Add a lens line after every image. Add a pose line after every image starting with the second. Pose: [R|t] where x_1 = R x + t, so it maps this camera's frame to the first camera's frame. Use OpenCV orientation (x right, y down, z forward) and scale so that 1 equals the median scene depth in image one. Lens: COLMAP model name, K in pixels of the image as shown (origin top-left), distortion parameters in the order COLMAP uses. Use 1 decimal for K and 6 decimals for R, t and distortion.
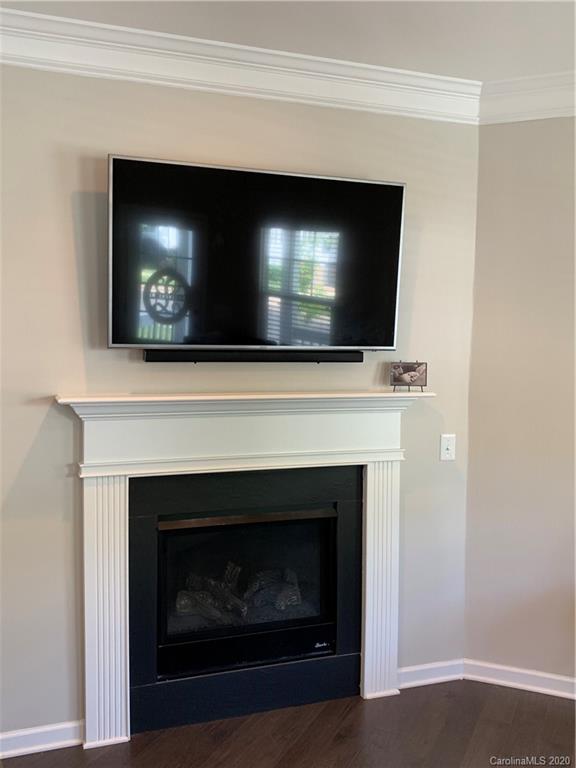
lens RADIAL K [[740.9, 0, 288.6], [0, 740.9, 384.8], [0, 0, 1]] dist [0.099818, 0.000000]
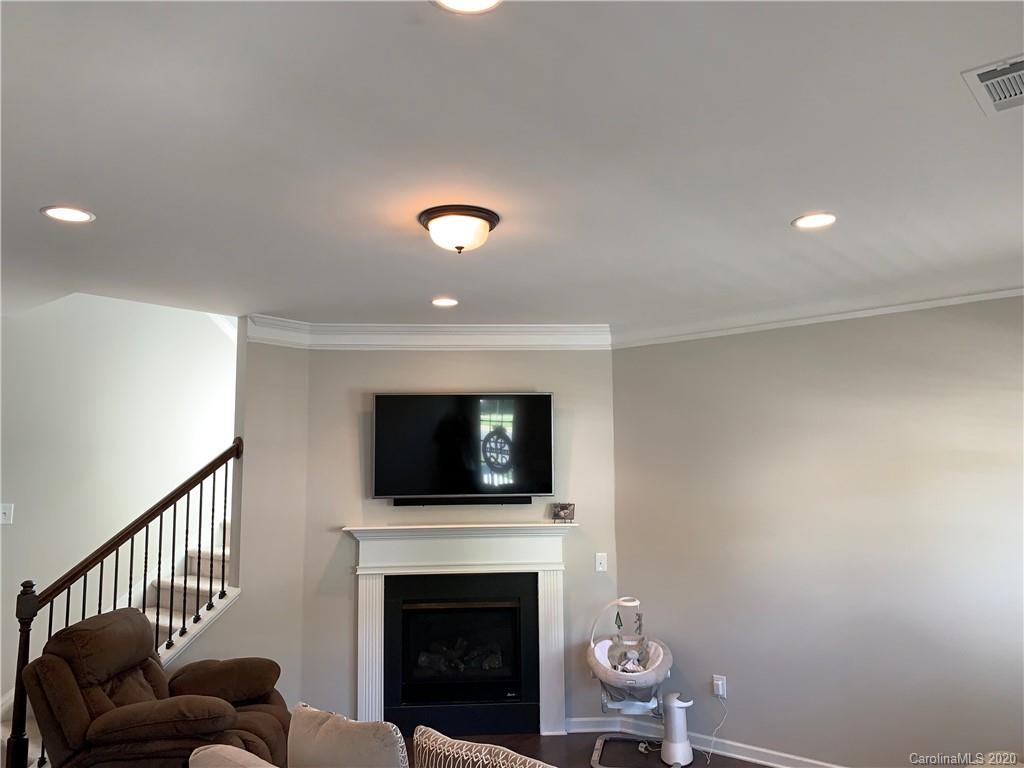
lens RADIAL K [[789.3, 0, 511.4], [0, 789.3, 383.6], [0, 0, 1]] dist [0.056338, -0.043516]
pose [[0.954831, -0.056181, -0.291791, 0.551047], [0.004907, 0.984811, -0.173559, 0.008218], [0.297109, 0.164287, 0.940604, -0.613355]]
